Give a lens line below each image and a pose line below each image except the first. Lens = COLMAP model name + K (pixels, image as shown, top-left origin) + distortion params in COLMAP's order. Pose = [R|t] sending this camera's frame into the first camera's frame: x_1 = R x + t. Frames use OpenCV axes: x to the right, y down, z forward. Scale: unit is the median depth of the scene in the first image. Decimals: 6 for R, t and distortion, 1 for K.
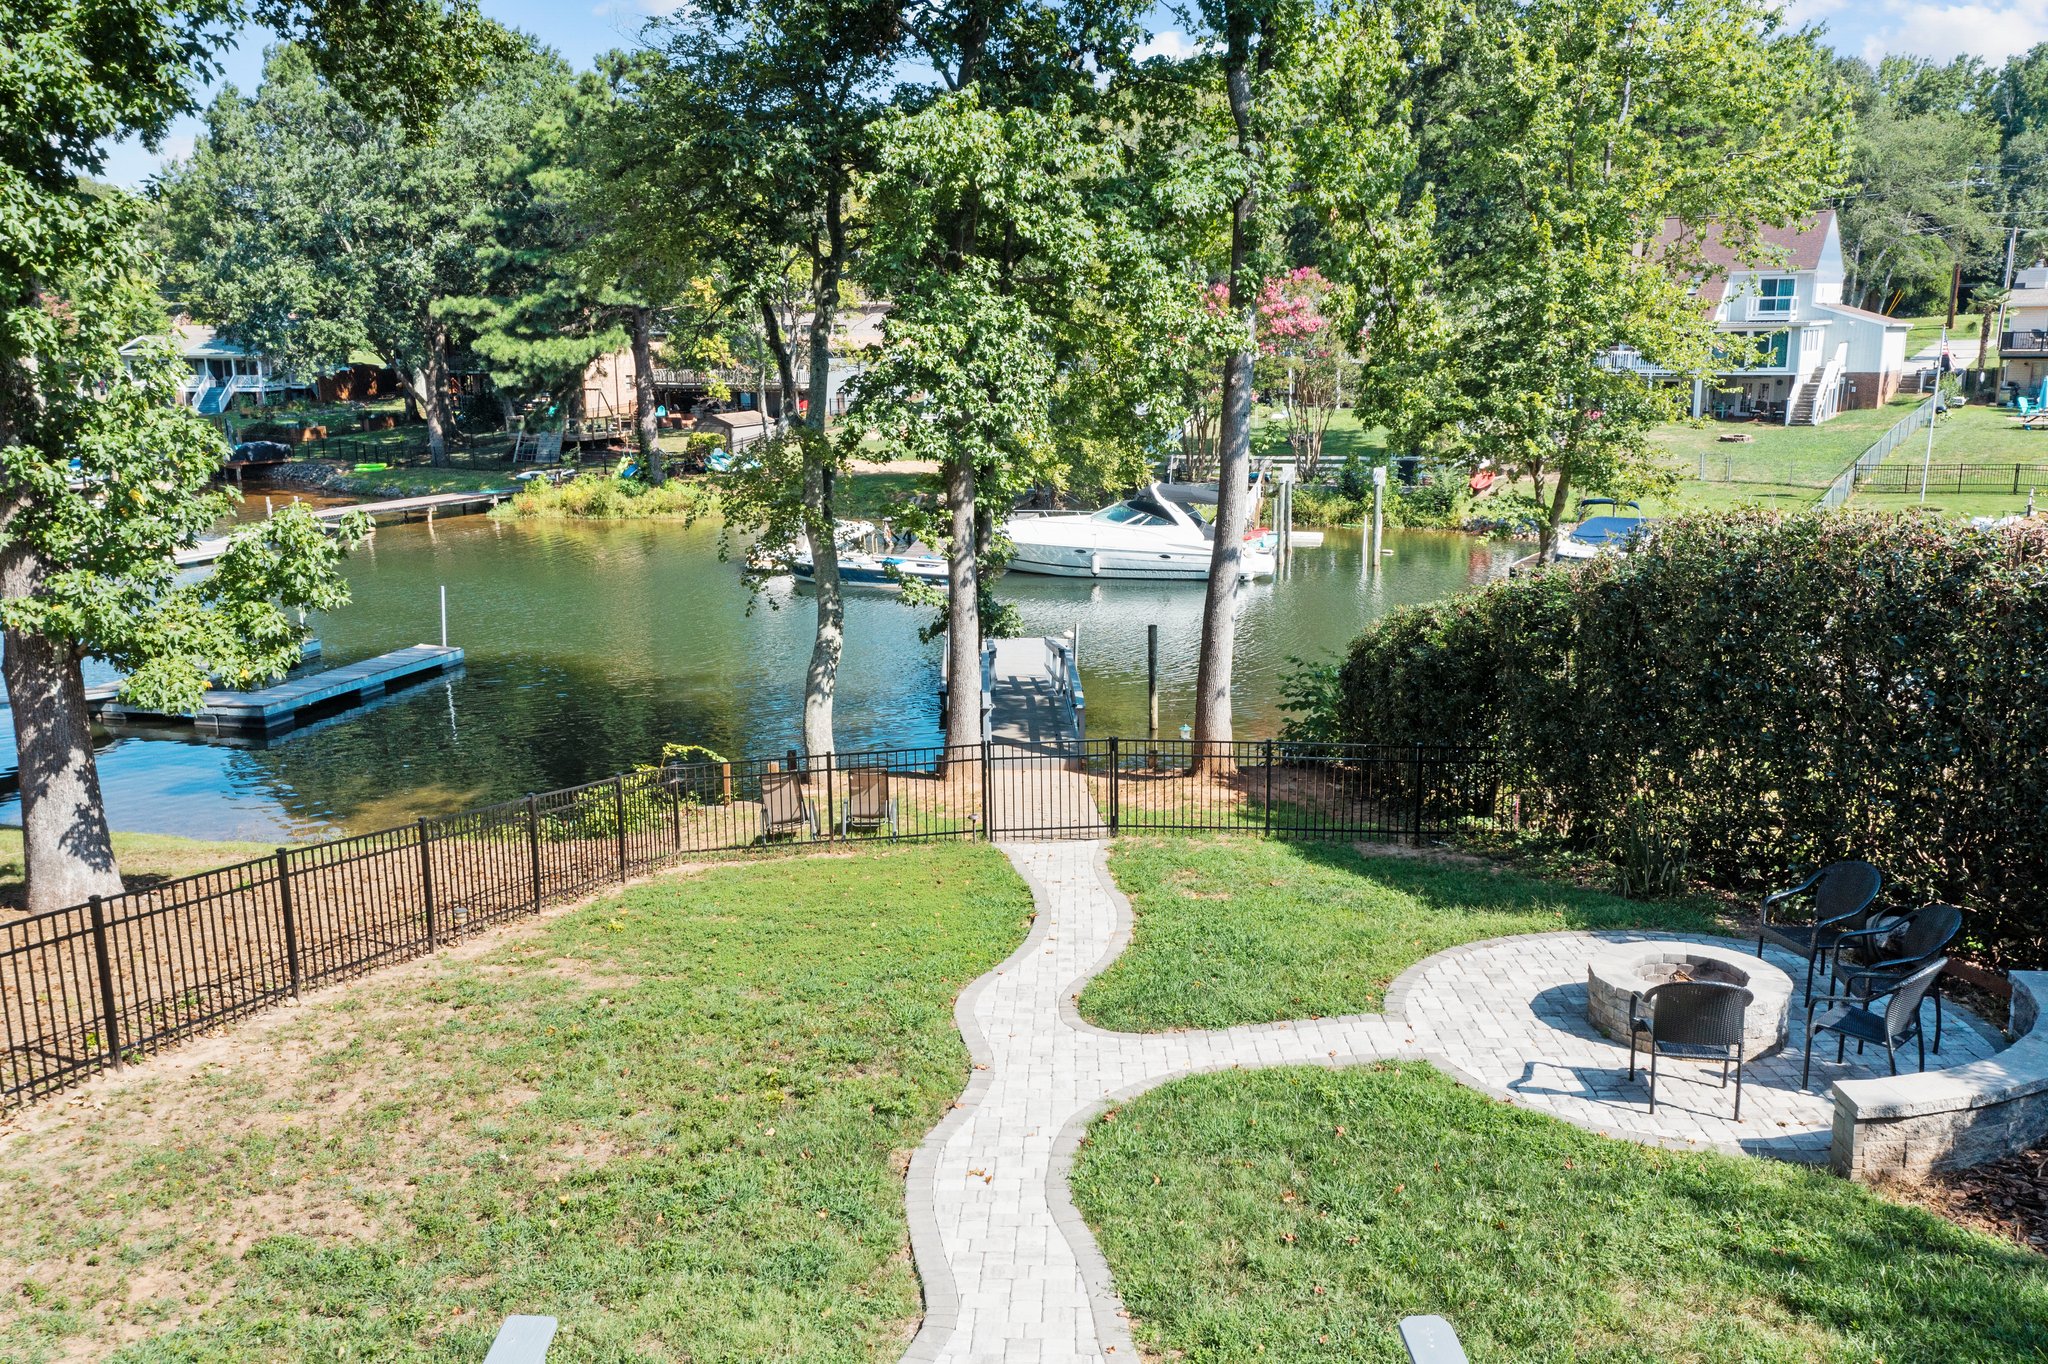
lens RADIAL K [[1638.2, 0, 1024.2], [0, 1638.2, 669.2], [0, 0, 1]] dist [0.003001, 0.006088]
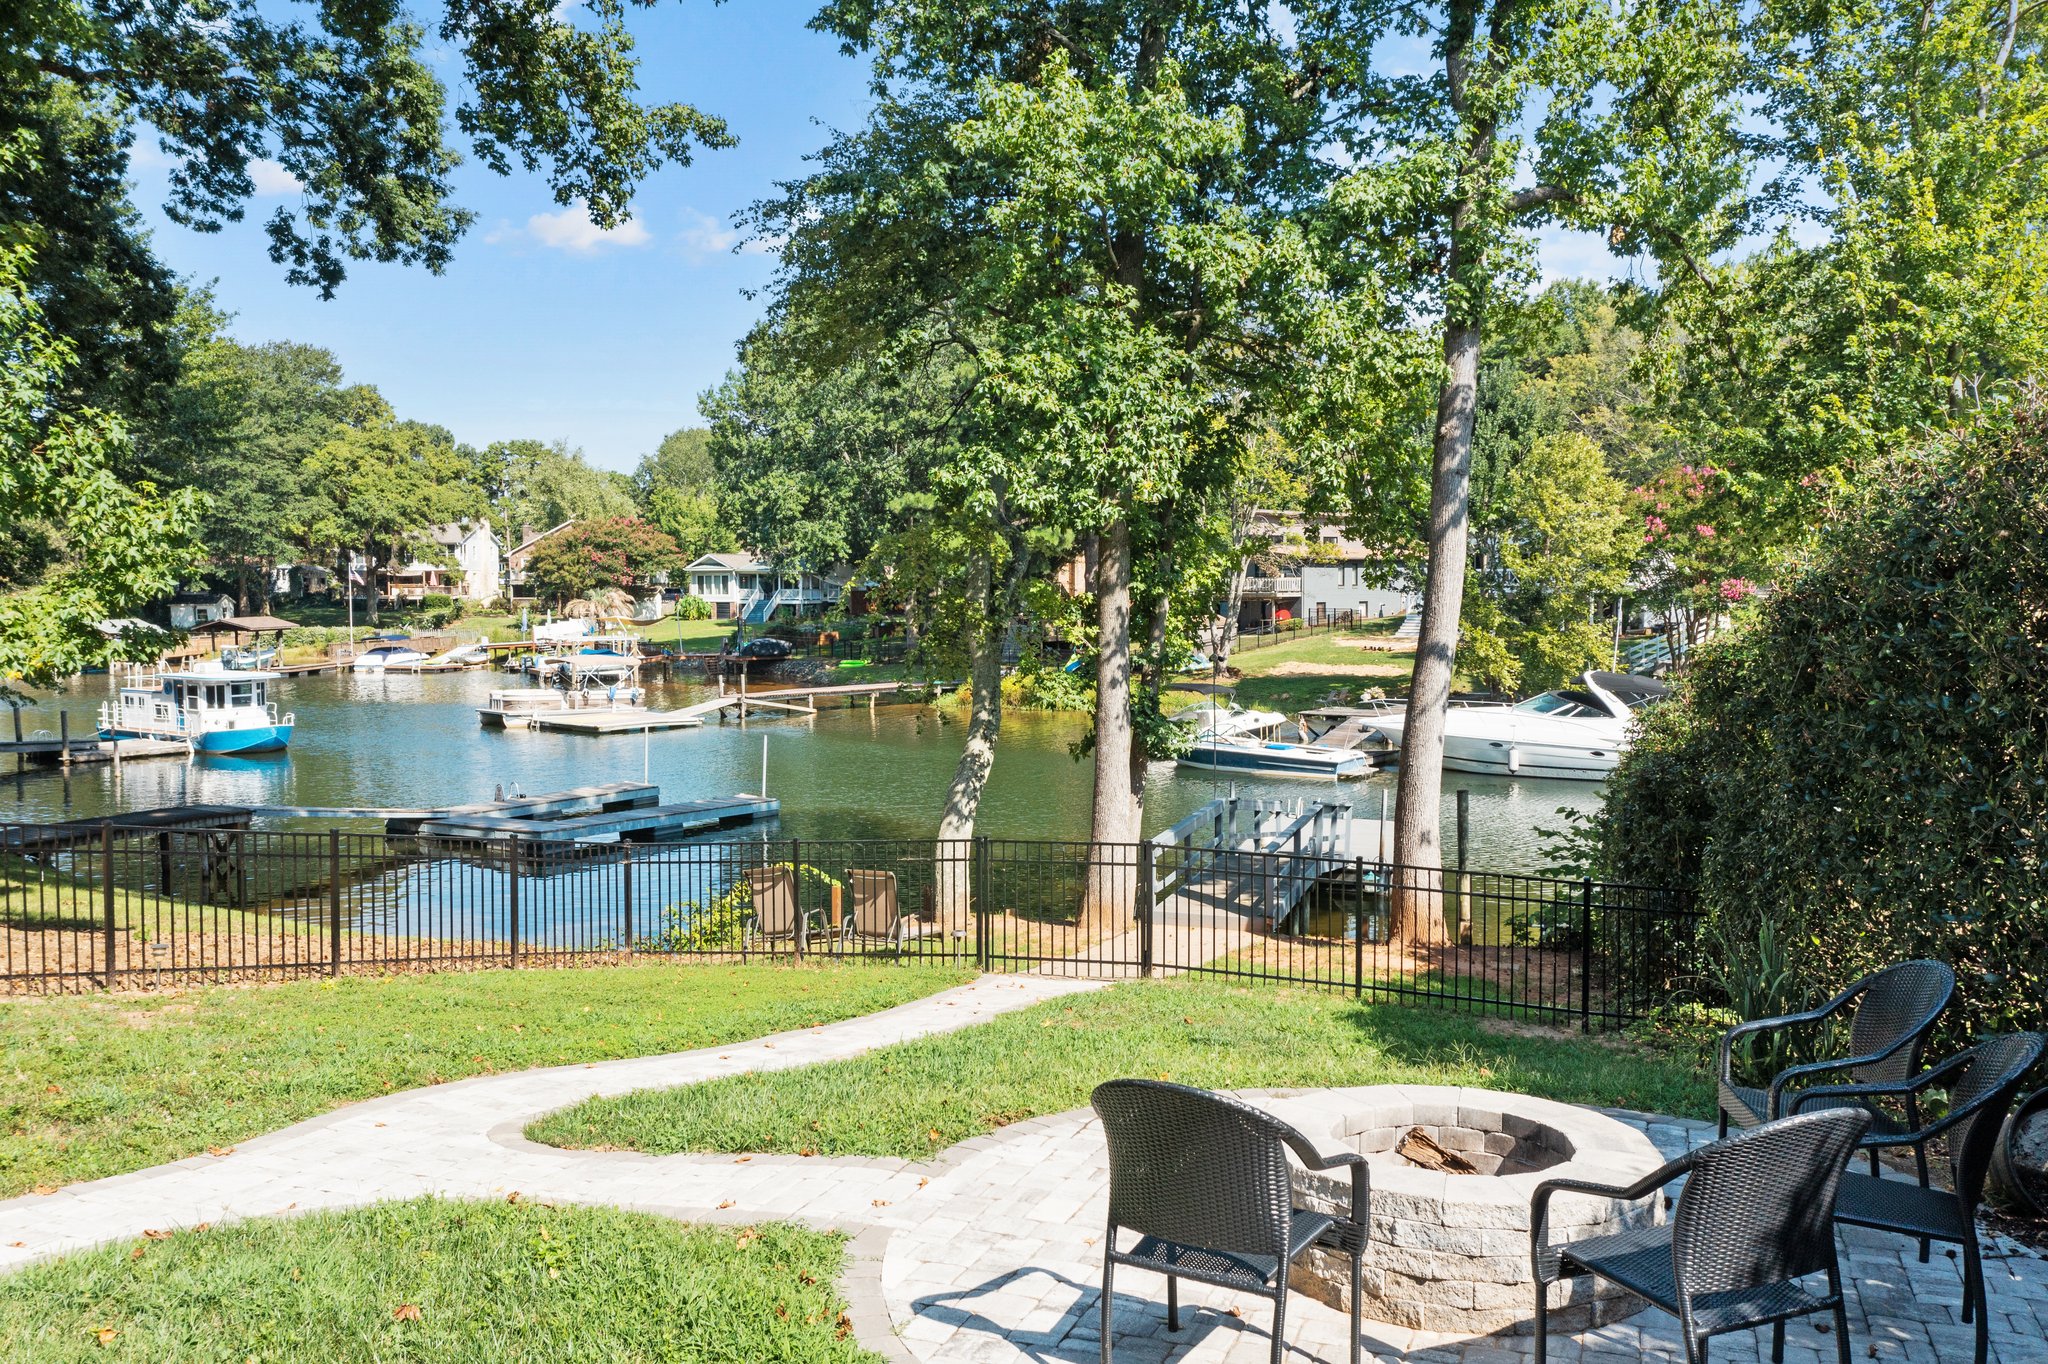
lens RADIAL K [[1635.3, 0, 1024.0], [0, 1635.3, 682.0], [0, 0, 1]] dist [-0.009086, 0.002090]
pose [[0.940301, 0.023182, -0.339554, 0.197426], [-0.071330, 0.988943, -0.130011, 0.055008], [0.332786, 0.146470, 0.931558, 0.219027]]
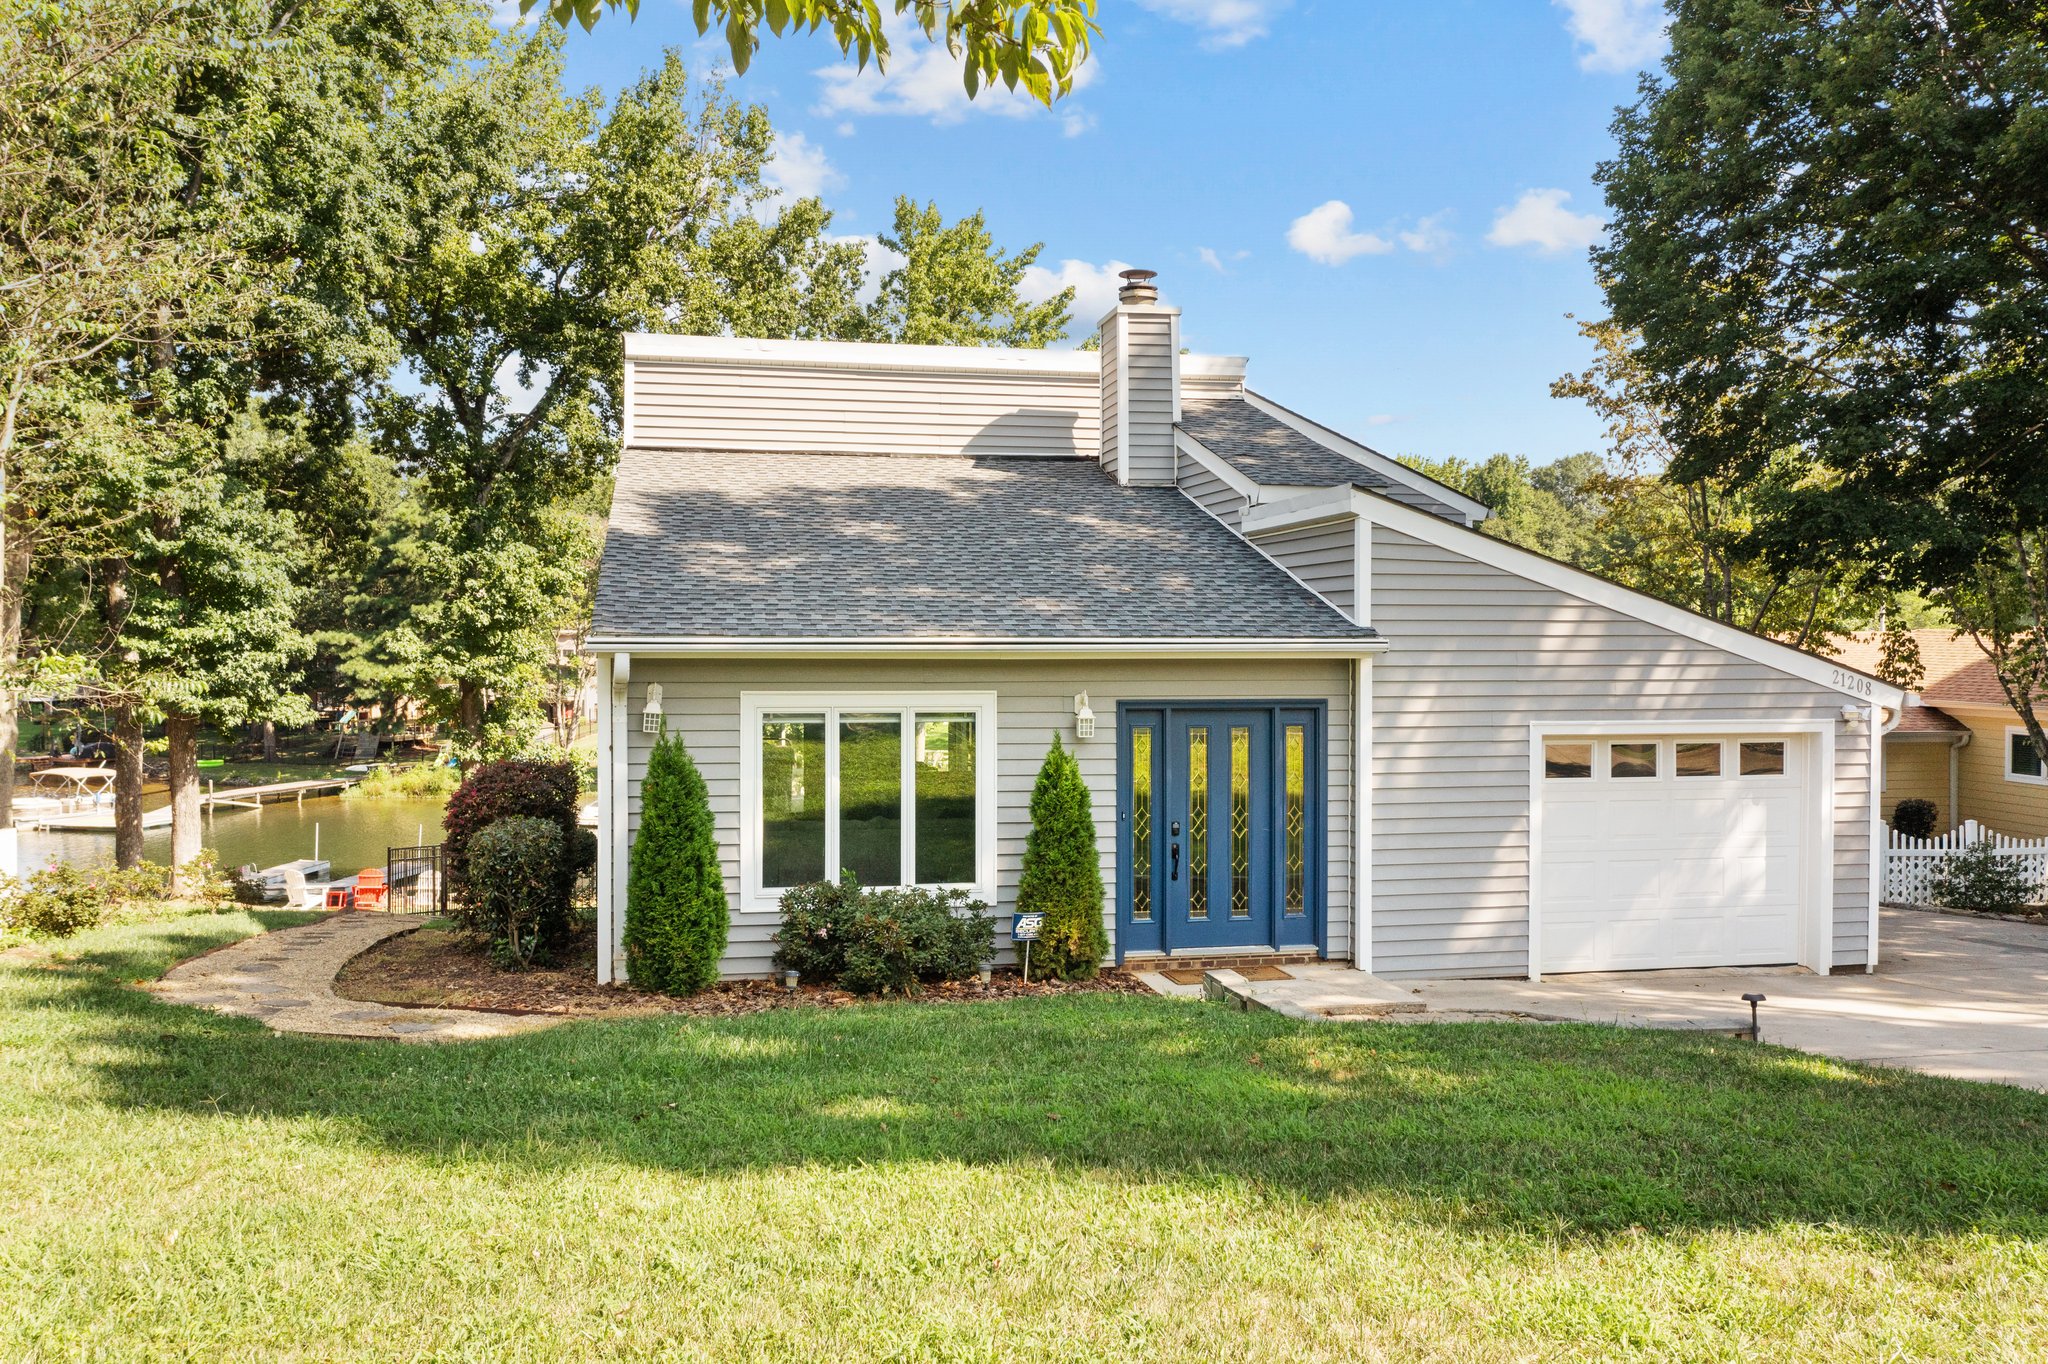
lens RADIAL K [[1638.2, 0, 1024.2], [0, 1638.2, 669.2], [0, 0, 1]] dist [0.003001, 0.006088]
pose [[0.983418, 0.009330, 0.181111, -0.090952], [0.024704, 0.982474, -0.184754, 0.168511], [-0.179660, 0.186164, 0.965953, -1.036357]]
